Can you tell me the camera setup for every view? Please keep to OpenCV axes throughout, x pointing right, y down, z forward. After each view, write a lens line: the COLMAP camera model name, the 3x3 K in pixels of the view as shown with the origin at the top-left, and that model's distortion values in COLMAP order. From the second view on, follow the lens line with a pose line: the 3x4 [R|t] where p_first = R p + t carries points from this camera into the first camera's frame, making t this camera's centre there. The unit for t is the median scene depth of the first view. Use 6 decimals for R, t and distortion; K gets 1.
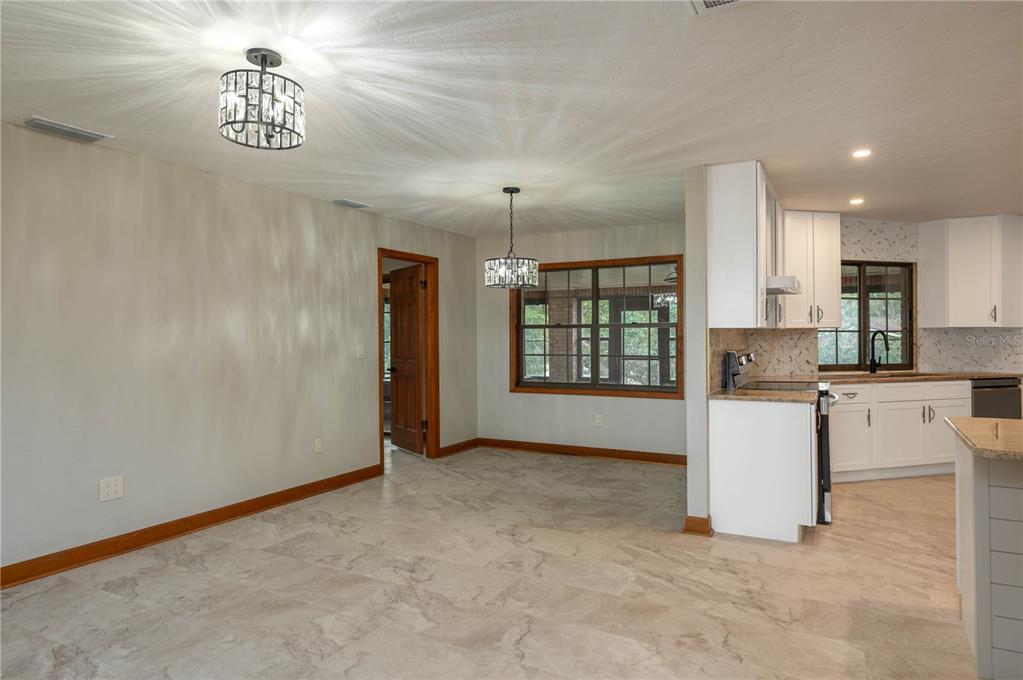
lens RADIAL K [[622.9, 0, 510.7], [0, 622.9, 332.6], [0, 0, 1]] dist [-0.003158, -0.000141]
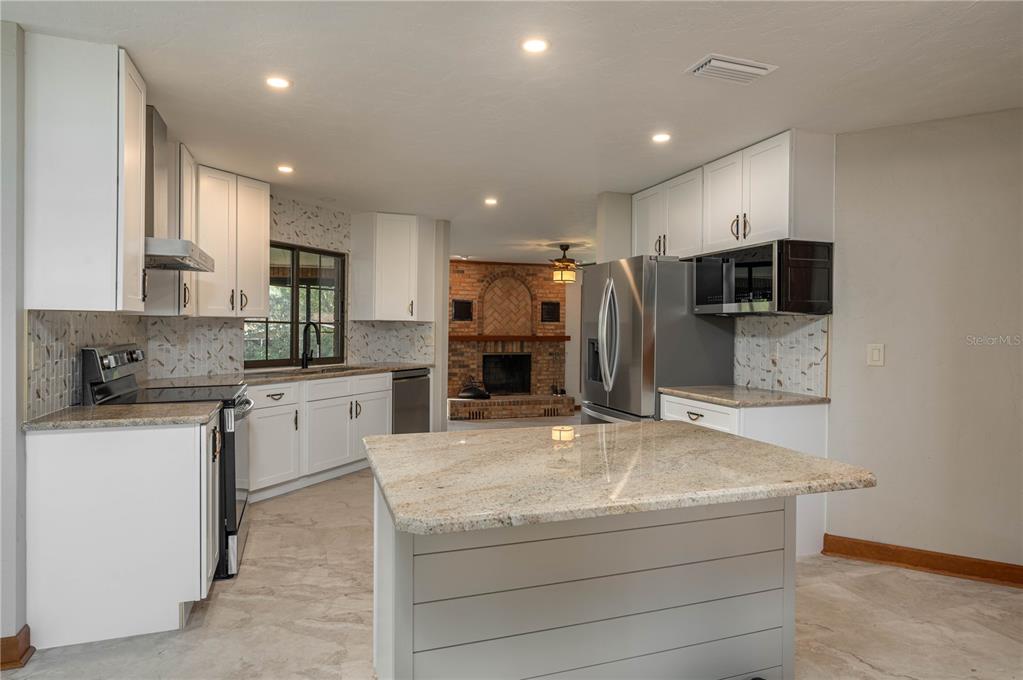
lens RADIAL K [[588.1, 0, 510.2], [0, 588.1, 332.7], [0, 0, 1]] dist [-0.000193, -0.000442]
pose [[0.671002, 0.007505, 0.741417, 0.186998], [-0.017786, 0.999824, 0.005975, 0.002801], [-0.741242, -0.017196, 0.671018, 0.254395]]
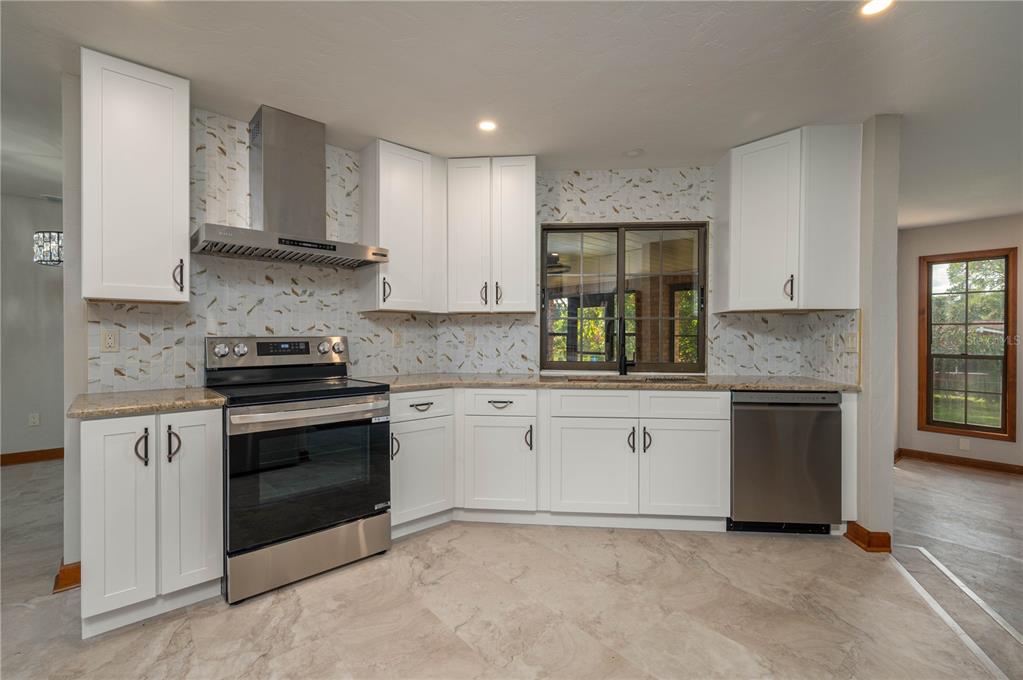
lens RADIAL K [[446.2, 0, 511.5], [0, 446.2, 340.0], [0, 0, 1]] dist [-0.000708, -0.000141]
pose [[0.937328, 0.012594, -0.348222, 0.848829], [-0.007468, 0.999843, 0.016060, 0.021919], [0.348370, -0.012453, 0.937275, 0.607841]]
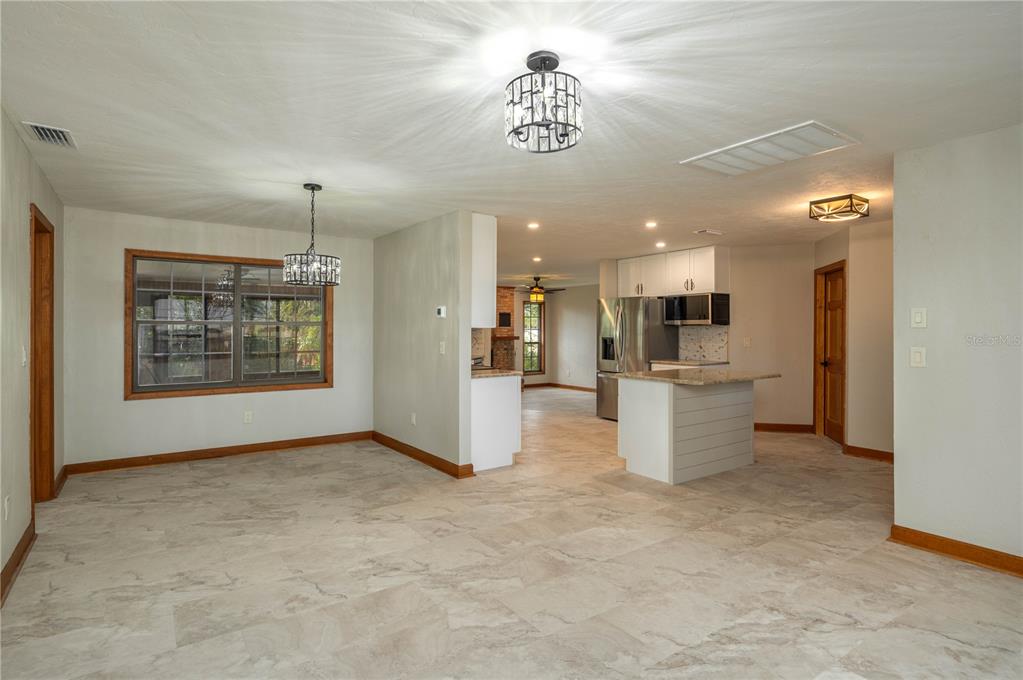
lens RADIAL K [[528.7, 0, 511.0], [0, 528.7, 331.2], [0, 0, 1]] dist [0.000869, 0.000167]
pose [[0.445985, 0.004563, 0.895029, -0.607101], [-0.006683, 0.999976, -0.001769, 0.001443], [-0.895015, -0.005192, 0.446005, 0.332887]]
